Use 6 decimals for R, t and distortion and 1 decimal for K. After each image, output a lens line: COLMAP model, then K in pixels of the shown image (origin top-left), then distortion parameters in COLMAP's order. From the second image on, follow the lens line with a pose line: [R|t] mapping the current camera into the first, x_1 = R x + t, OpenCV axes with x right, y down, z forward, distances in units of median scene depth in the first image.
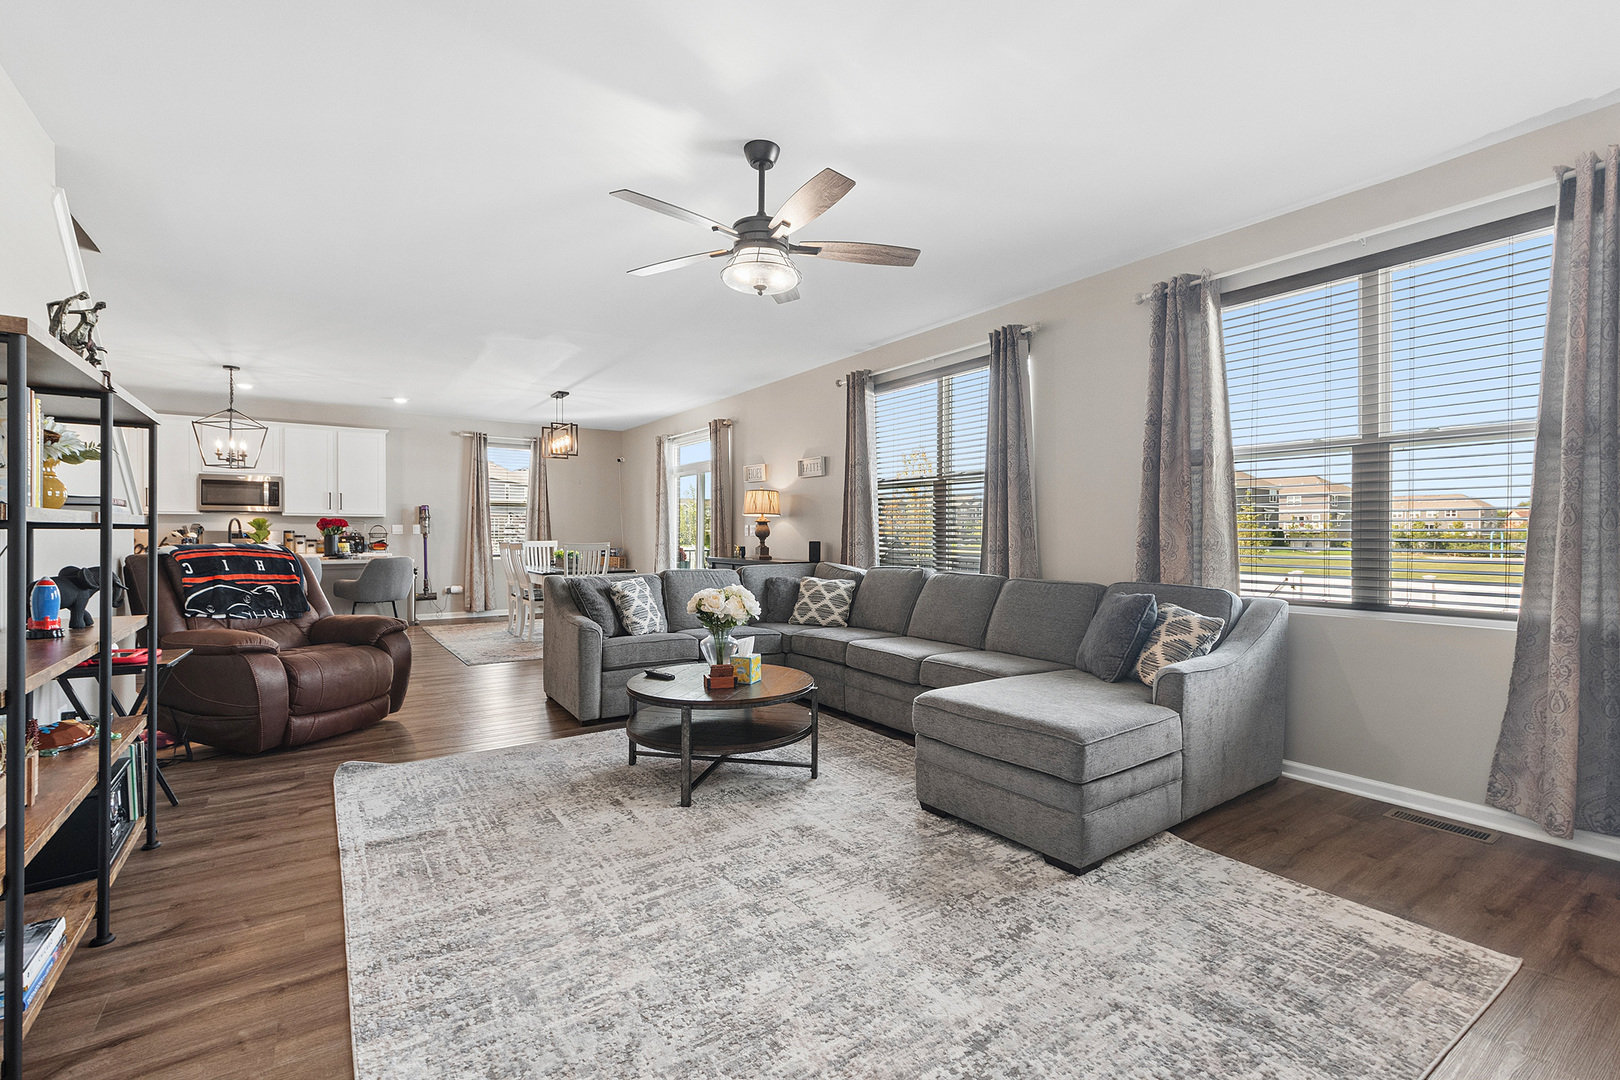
lens RADIAL K [[722.0, 0, 806.1], [0, 722.0, 527.6], [0, 0, 1]] dist [-0.002269, -0.000774]
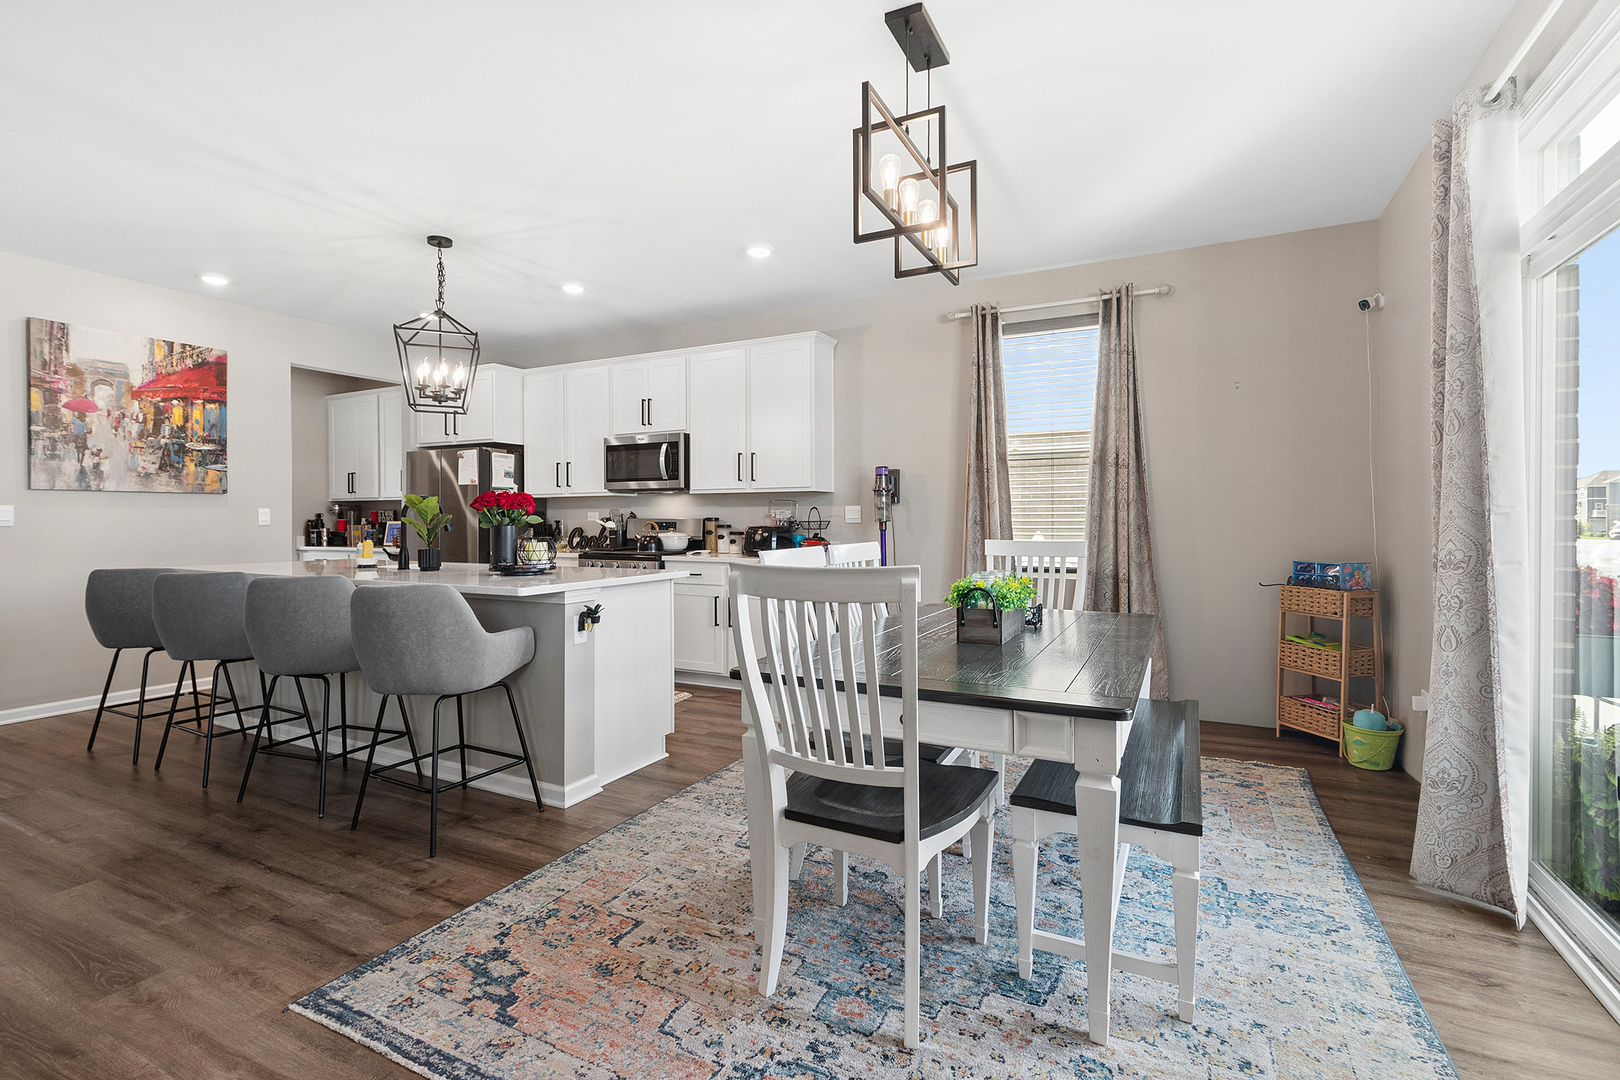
lens RADIAL K [[747.7, 0, 805.6], [0, 747.7, 523.5], [0, 0, 1]] dist [0.000189, 0.000038]
pose [[0.476225, 0.000034, -0.879323, -0.086763], [0.012891, 0.999892, 0.007021, 0.005425], [0.879229, -0.014679, 0.476174, 0.705496]]
